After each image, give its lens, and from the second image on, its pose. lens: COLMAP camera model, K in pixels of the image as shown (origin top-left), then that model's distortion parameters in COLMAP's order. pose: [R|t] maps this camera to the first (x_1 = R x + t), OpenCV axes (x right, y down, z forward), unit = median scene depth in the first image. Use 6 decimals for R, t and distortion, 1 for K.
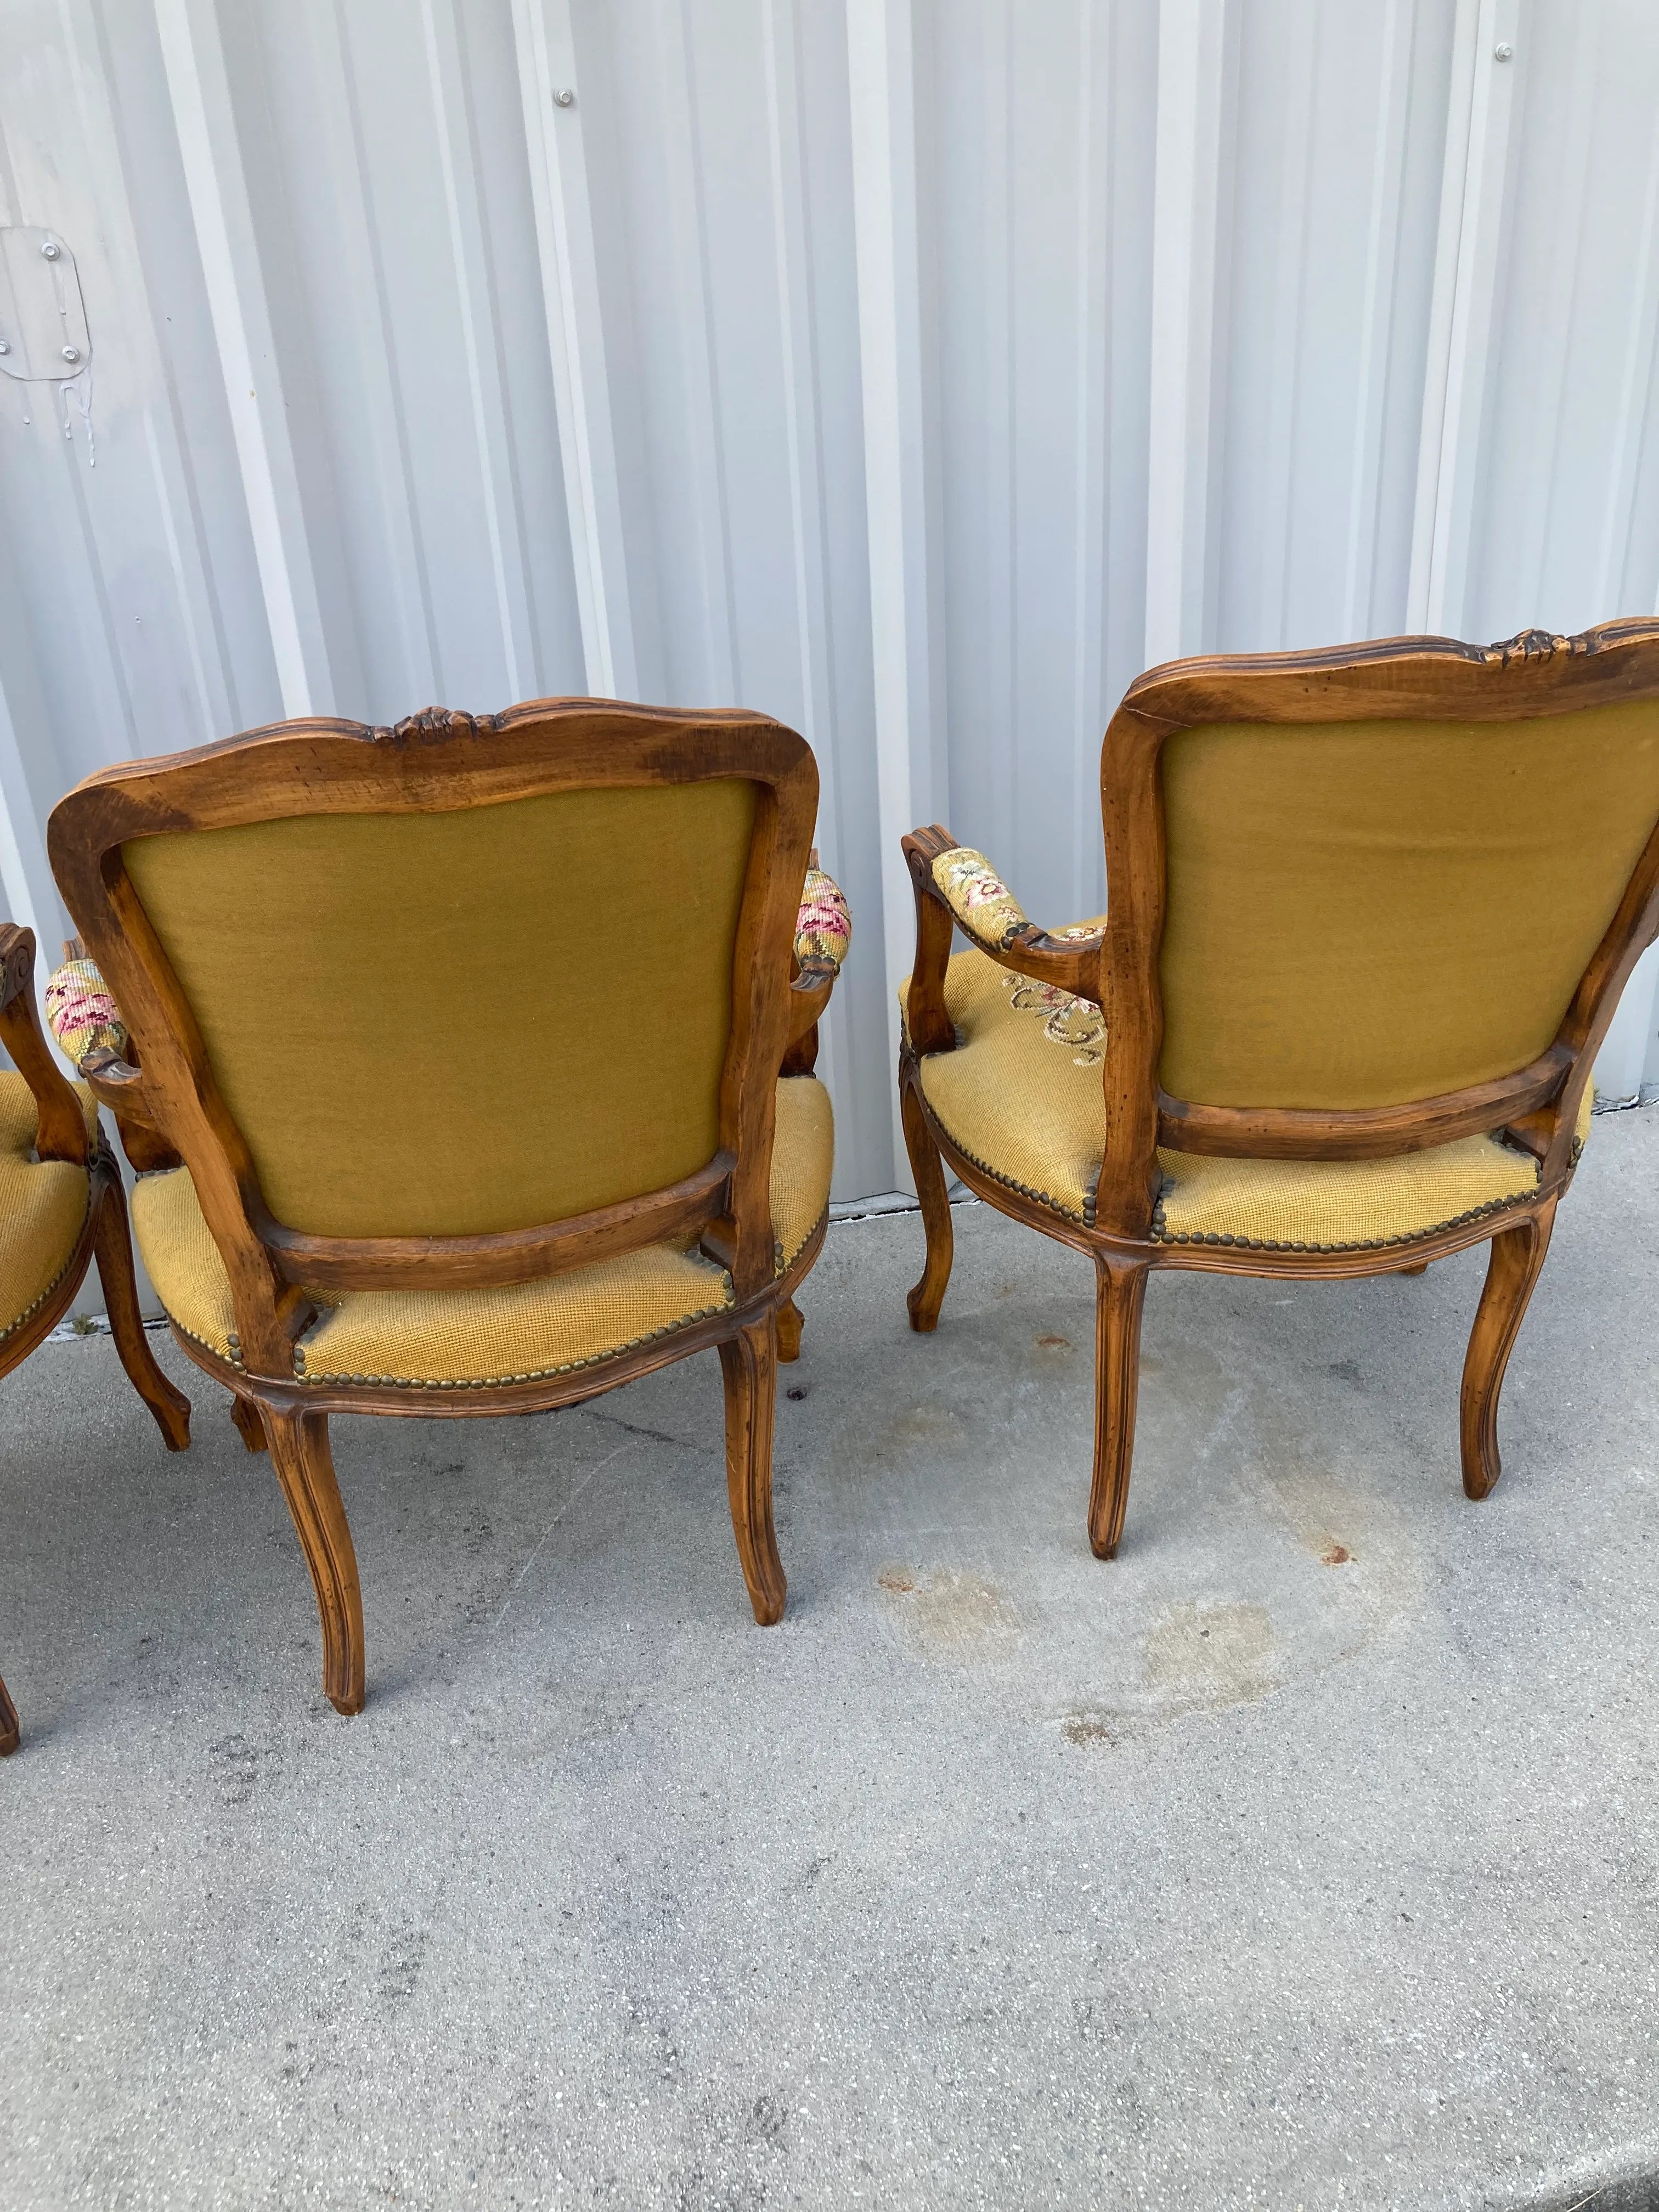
lens RADIAL K [[1821.5, 0, 829.5], [0, 1821.5, 1106.0], [0, 0, 1]] dist [0.030078, -0.019436]
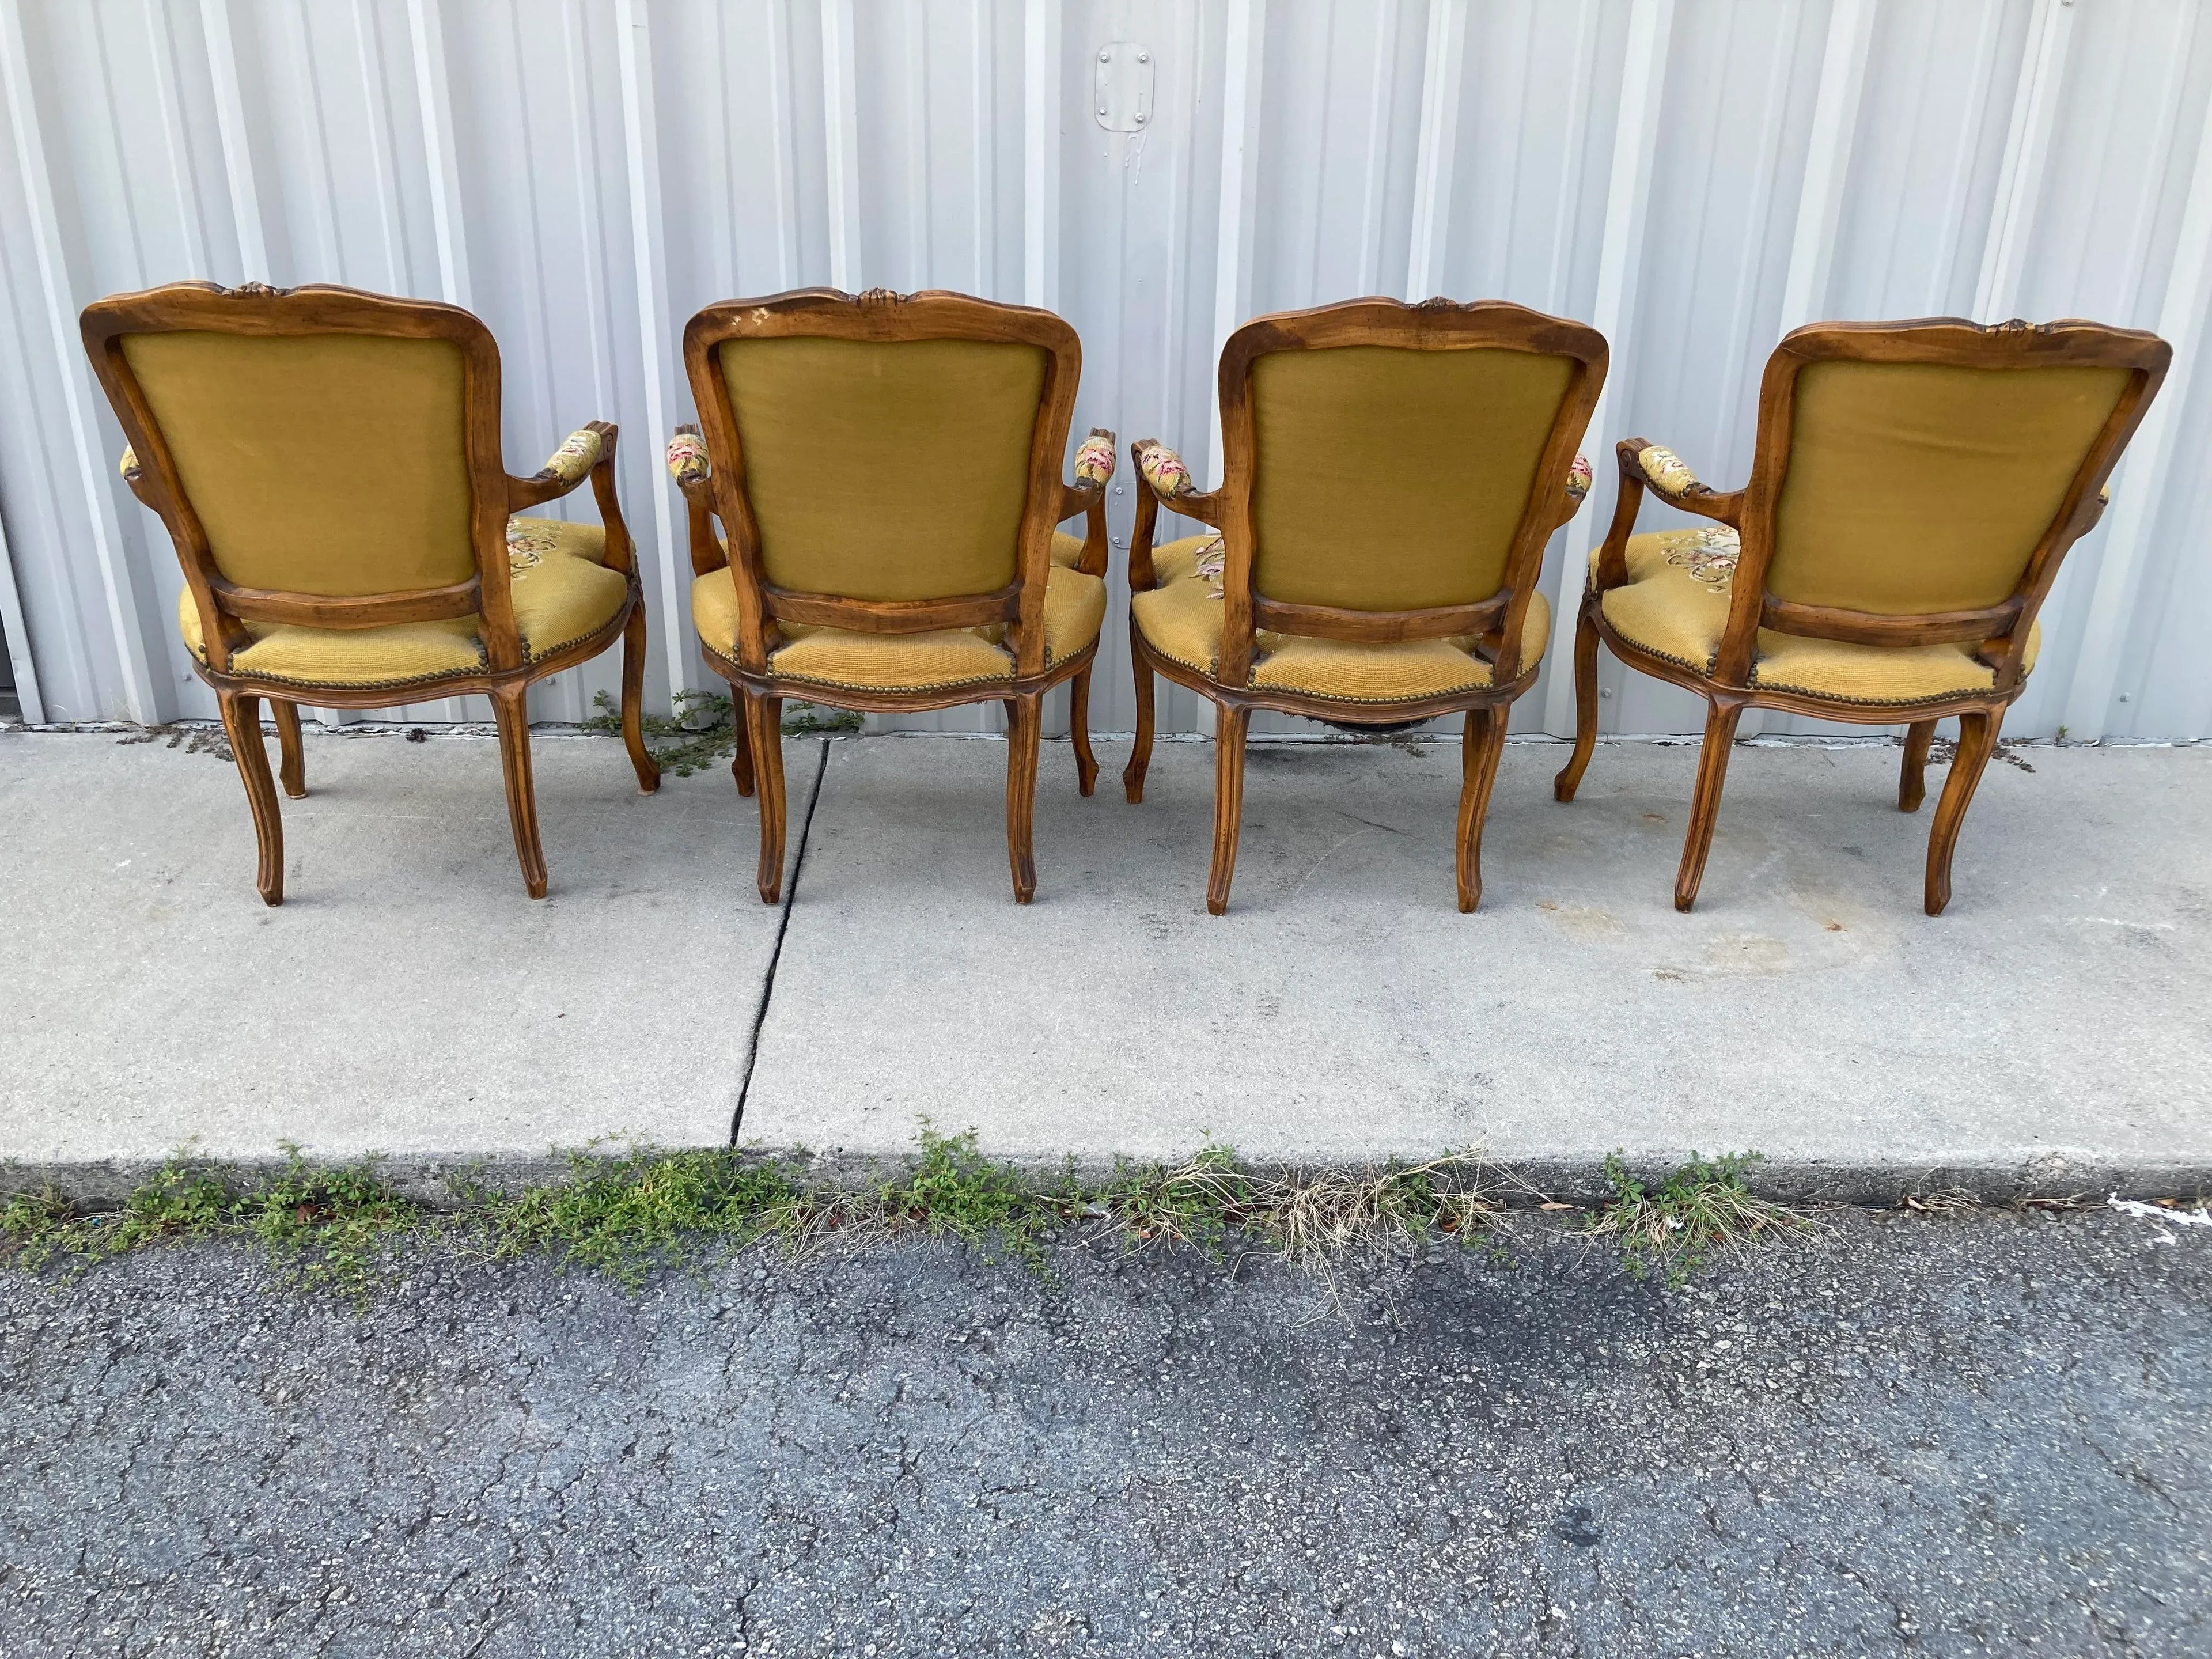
lens RADIAL K [[1767.0, 0, 1019.1], [0, 1767.0, 826.2], [0, 0, 1]] dist [-0.041635, -0.011332]
pose [[0.974436, 0.136183, -0.178685, -0.172820], [-0.143760, 0.989155, -0.030102, 0.353588], [0.172648, 0.055020, 0.983446, -0.702634]]
